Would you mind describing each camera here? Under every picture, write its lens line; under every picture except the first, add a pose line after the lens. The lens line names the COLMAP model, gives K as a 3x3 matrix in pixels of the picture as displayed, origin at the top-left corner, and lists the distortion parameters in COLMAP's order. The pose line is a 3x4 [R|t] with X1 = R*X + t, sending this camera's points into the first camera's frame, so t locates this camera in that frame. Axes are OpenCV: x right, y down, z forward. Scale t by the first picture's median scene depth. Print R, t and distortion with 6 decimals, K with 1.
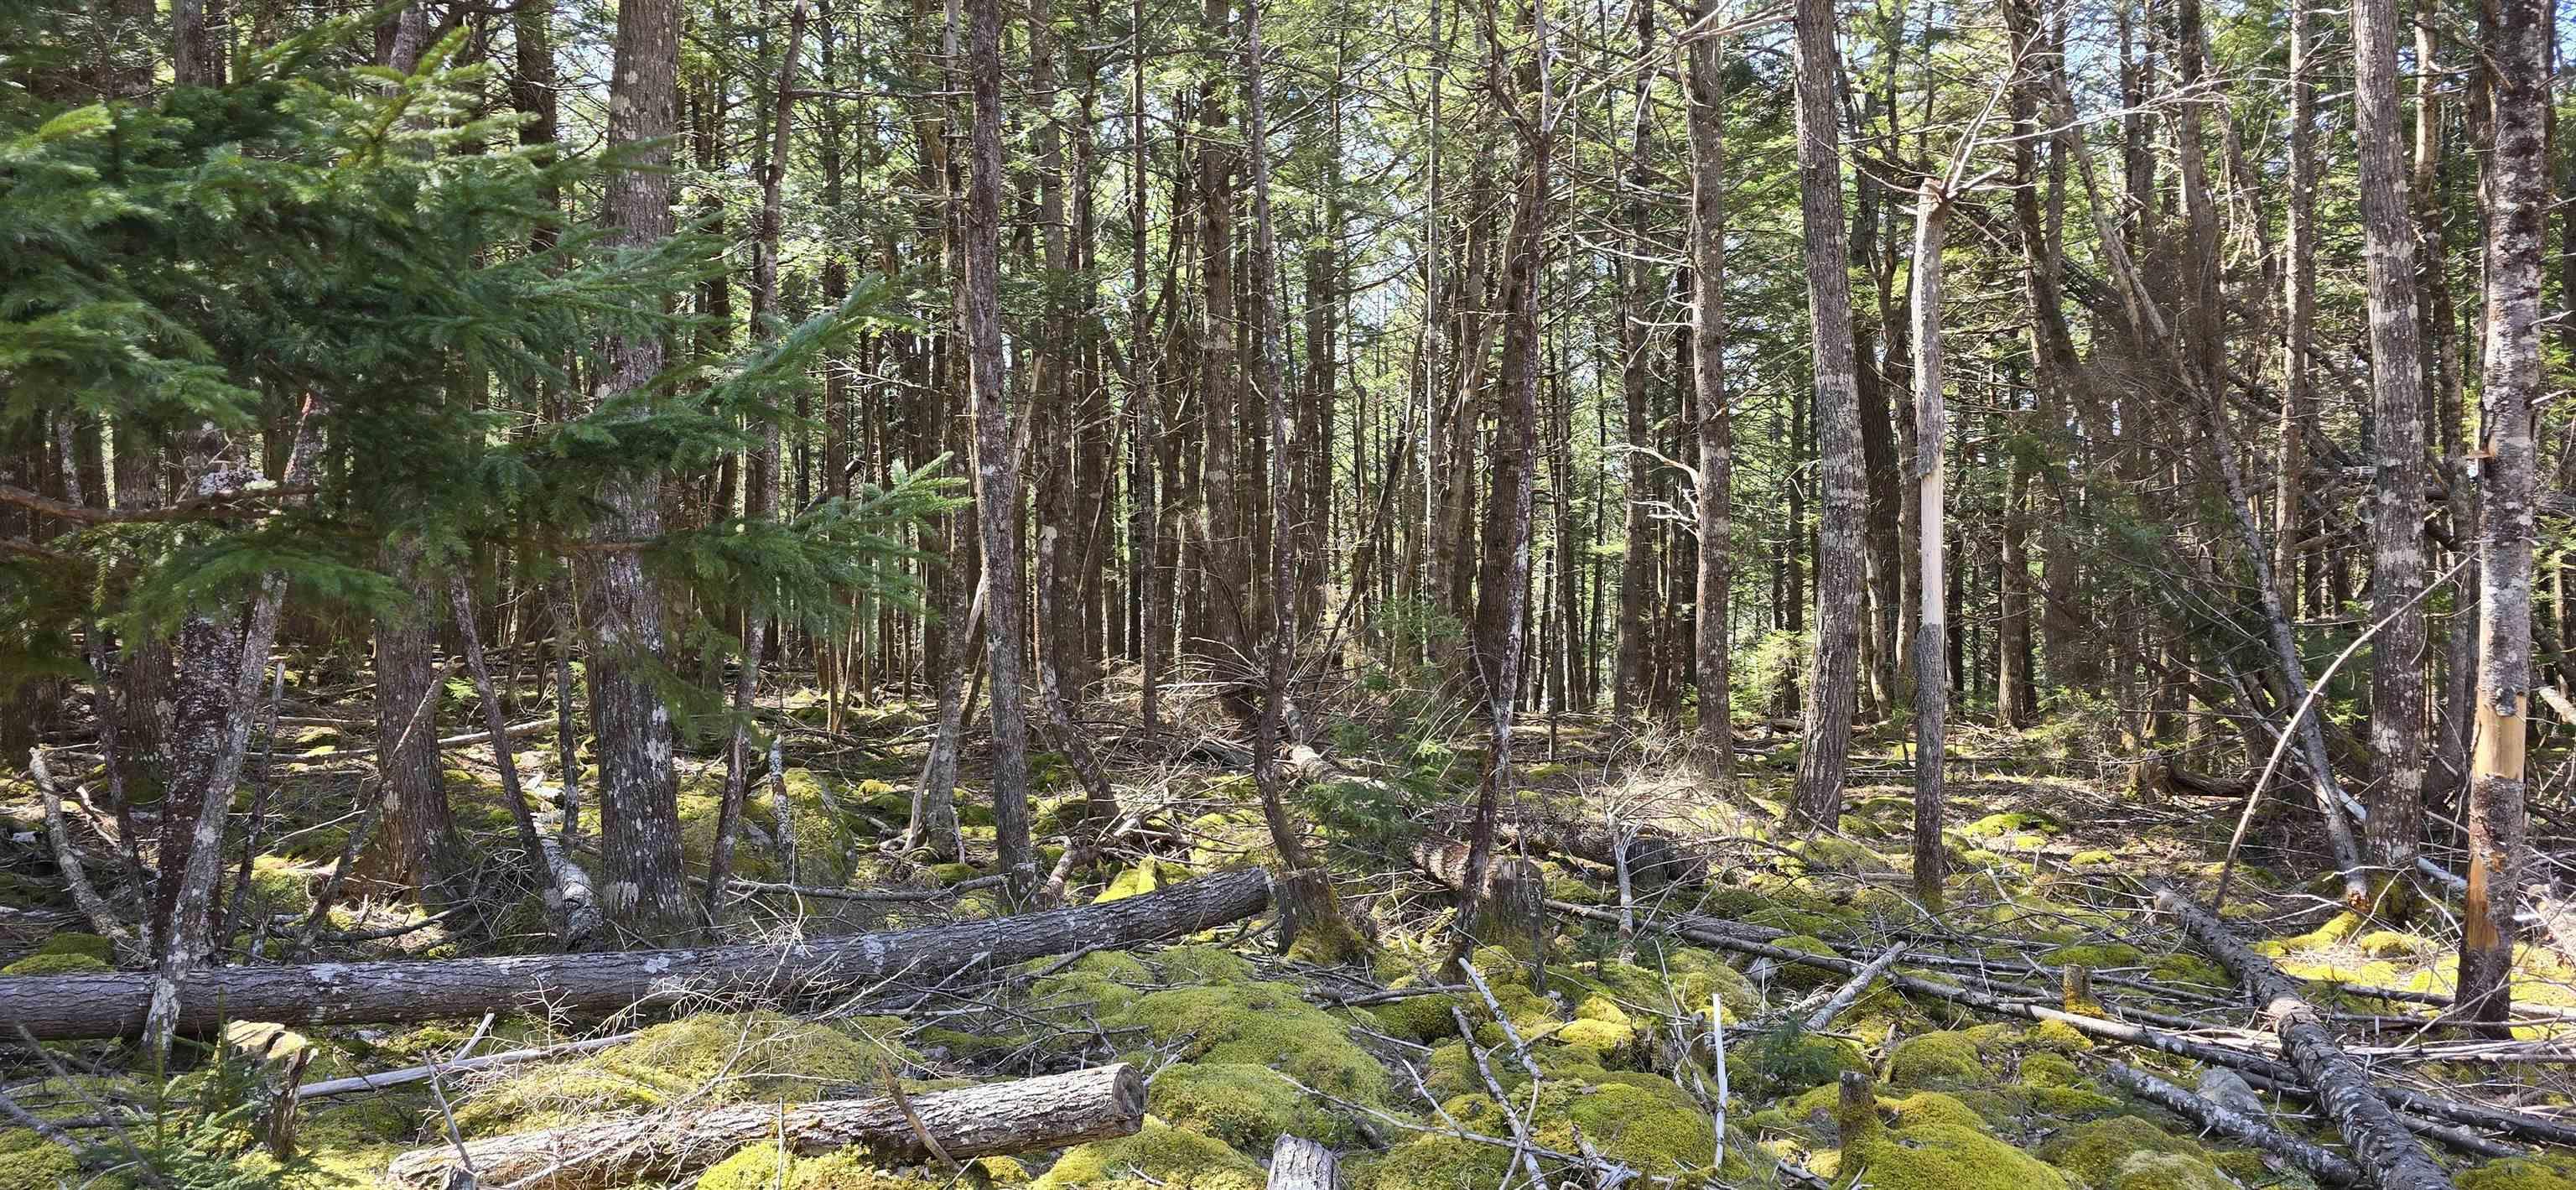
lens RADIAL K [[1708.0, 0, 1339.2], [0, 1708.0, 568.3], [0, 0, 1]] dist [0.052664, -0.041987]
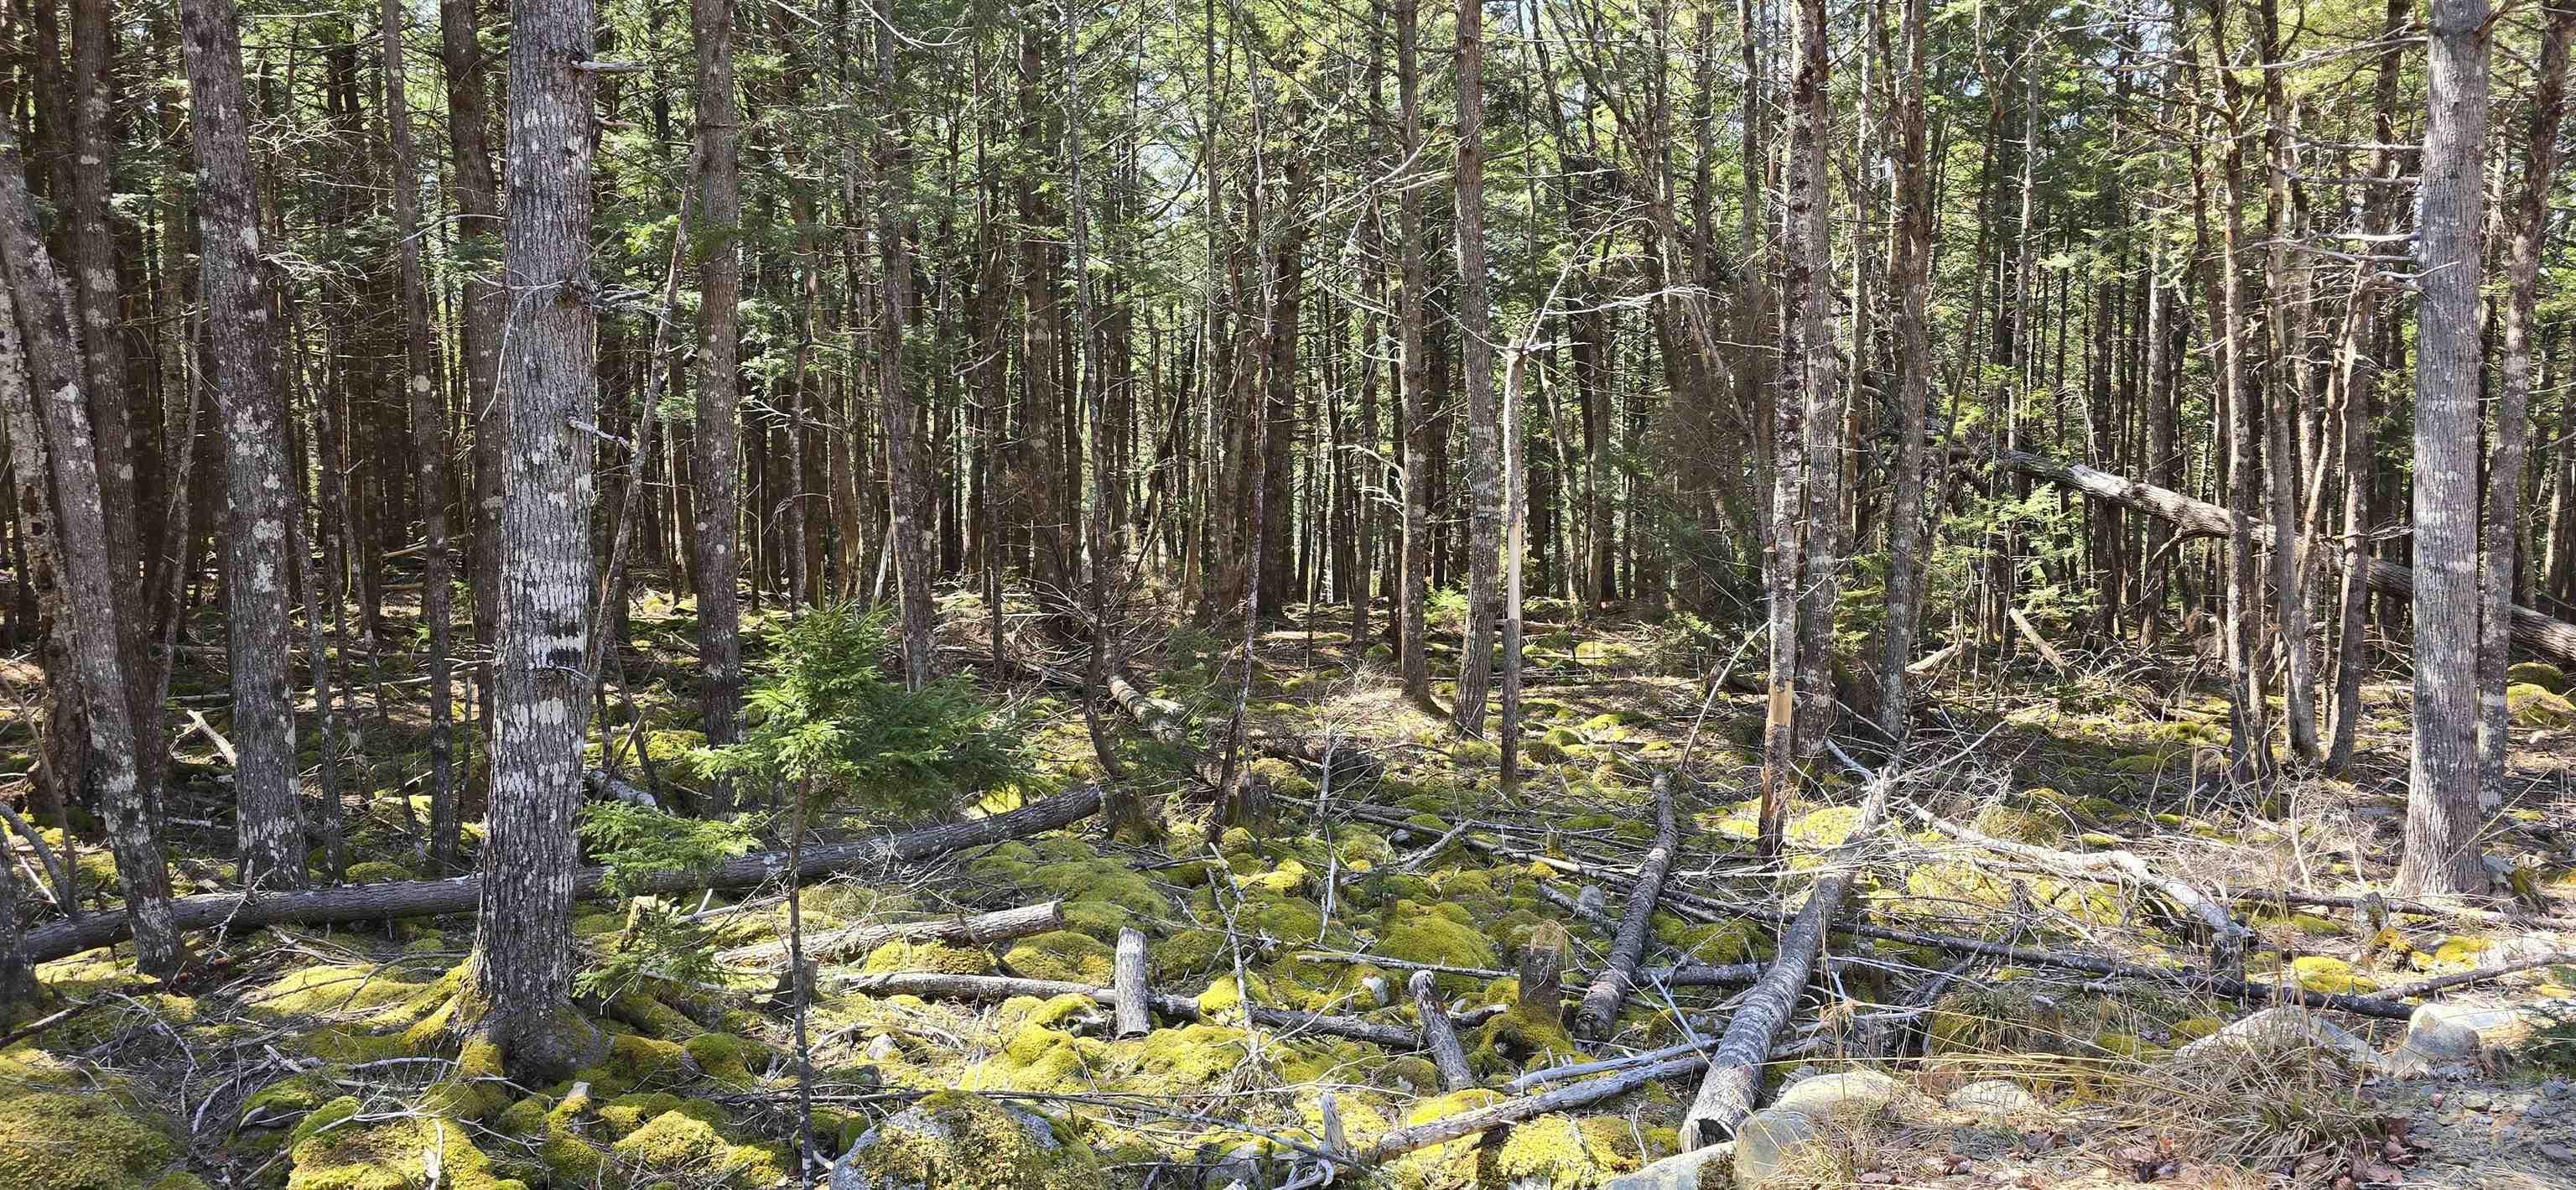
lens RADIAL K [[1554.7, 0, 1329.0], [0, 1554.7, 586.5], [0, 0, 1]] dist [0.074966, -0.071398]
pose [[0.992506, -0.009152, 0.121851, -0.004080], [-0.000847, 0.996652, 0.081754, -0.159862], [-0.122191, -0.081244, 0.989176, -0.568967]]
